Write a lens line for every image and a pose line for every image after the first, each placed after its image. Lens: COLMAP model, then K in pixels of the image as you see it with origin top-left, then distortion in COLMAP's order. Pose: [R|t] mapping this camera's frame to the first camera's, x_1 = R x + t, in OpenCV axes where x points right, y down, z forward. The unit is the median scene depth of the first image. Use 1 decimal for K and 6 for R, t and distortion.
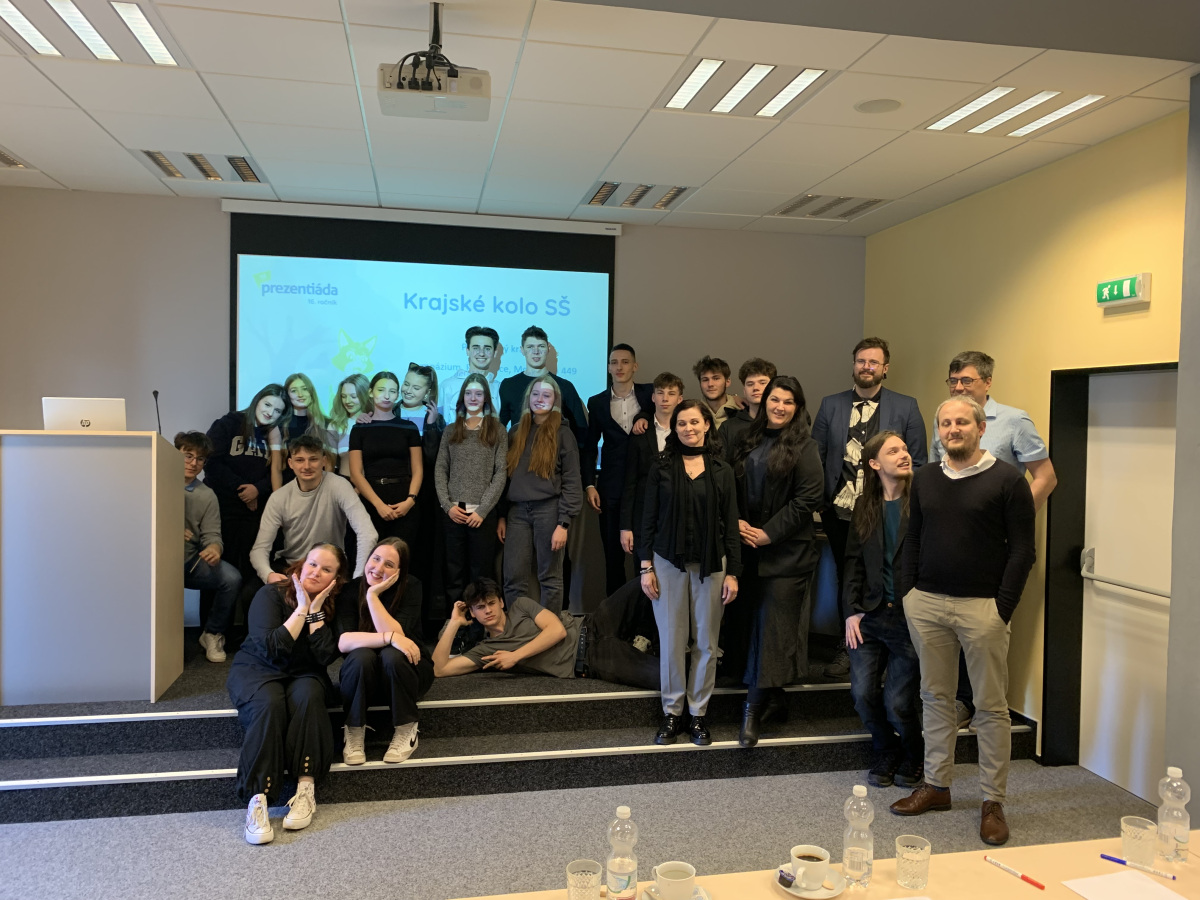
lens RADIAL K [[920.7, 0, 601.6], [0, 920.7, 448.3], [0, 0, 1]] dist [0.020989, -0.027222]
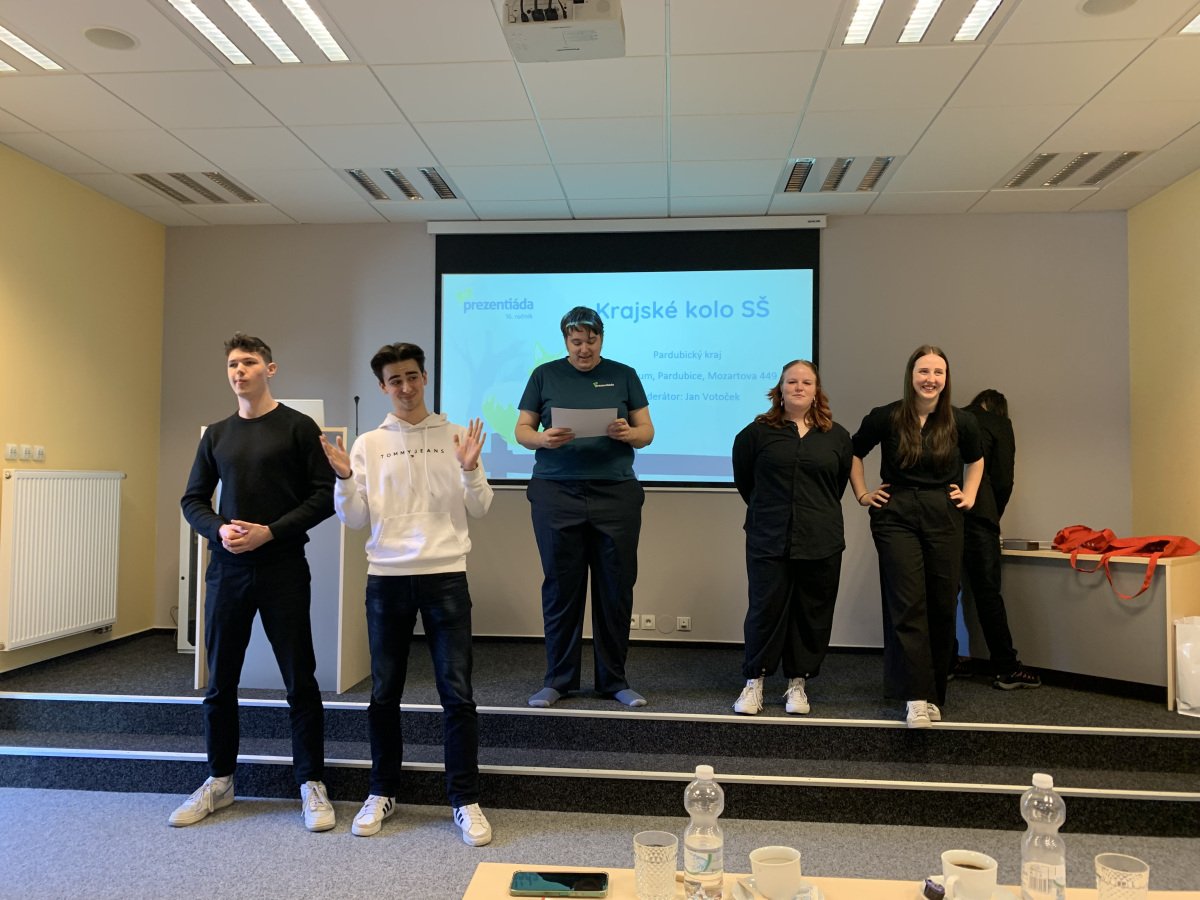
lens RADIAL K [[920.7, 0, 581.5], [0, 920.7, 448.6], [0, 0, 1]] dist [0.020989, -0.027222]
pose [[0.957754, -0.016664, -0.287106, 0.068883], [-0.003527, 0.997564, -0.069666, 0.077067], [0.287568, 0.067736, 0.955362, 0.087021]]
